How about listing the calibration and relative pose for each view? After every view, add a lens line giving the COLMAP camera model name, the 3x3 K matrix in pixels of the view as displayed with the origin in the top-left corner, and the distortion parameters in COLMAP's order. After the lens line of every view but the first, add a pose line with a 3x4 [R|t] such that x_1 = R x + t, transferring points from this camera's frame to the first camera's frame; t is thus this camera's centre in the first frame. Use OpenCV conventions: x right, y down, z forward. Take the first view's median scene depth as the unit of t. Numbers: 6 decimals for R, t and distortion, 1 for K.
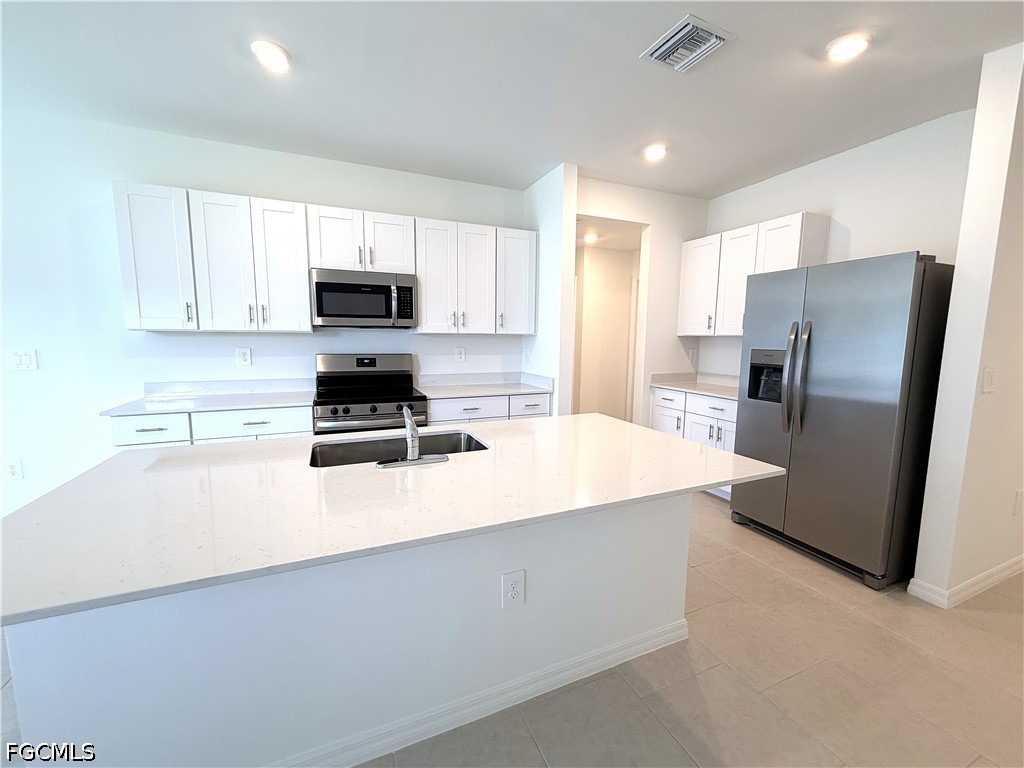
lens RADIAL K [[411.0, 0, 509.7], [0, 411.0, 387.3], [0, 0, 1]] dist [-0.000190, -0.000069]
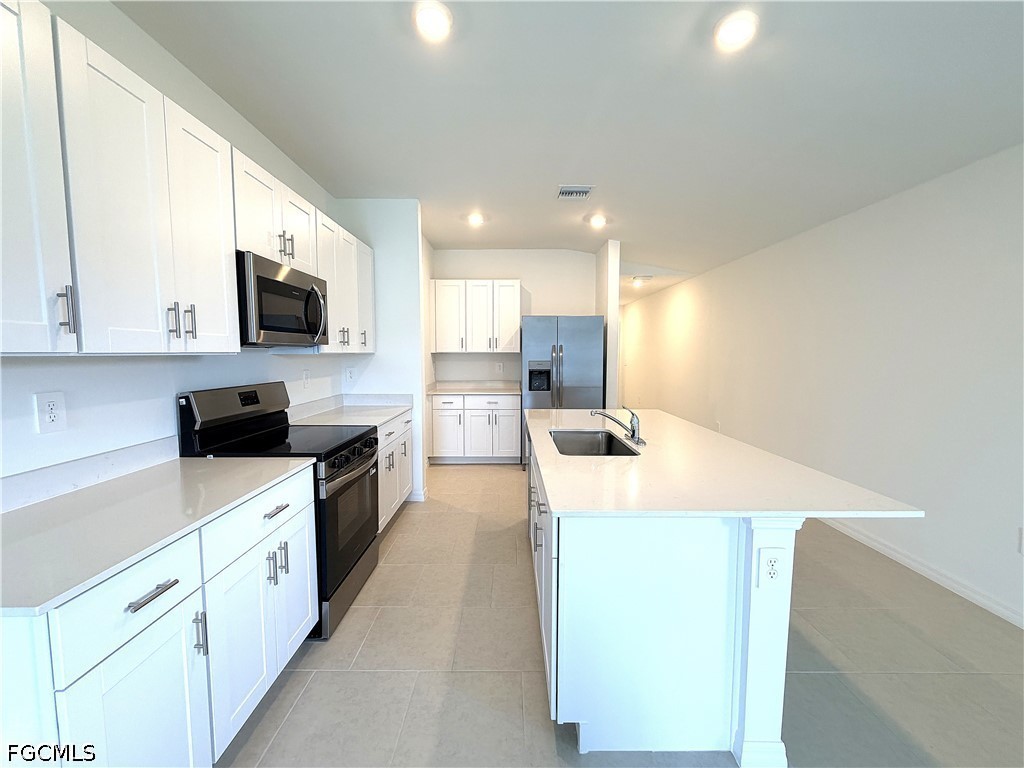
lens RADIAL K [[411.0, 0, 512.4], [0, 411.0, 384.8], [0, 0, 1]] dist [-0.000190, -0.000069]
pose [[0.384160, -0.080946, 0.919711, -0.810447], [0.117367, 0.992349, 0.038315, -0.059144], [-0.915776, 0.093225, 0.390721, 0.361396]]
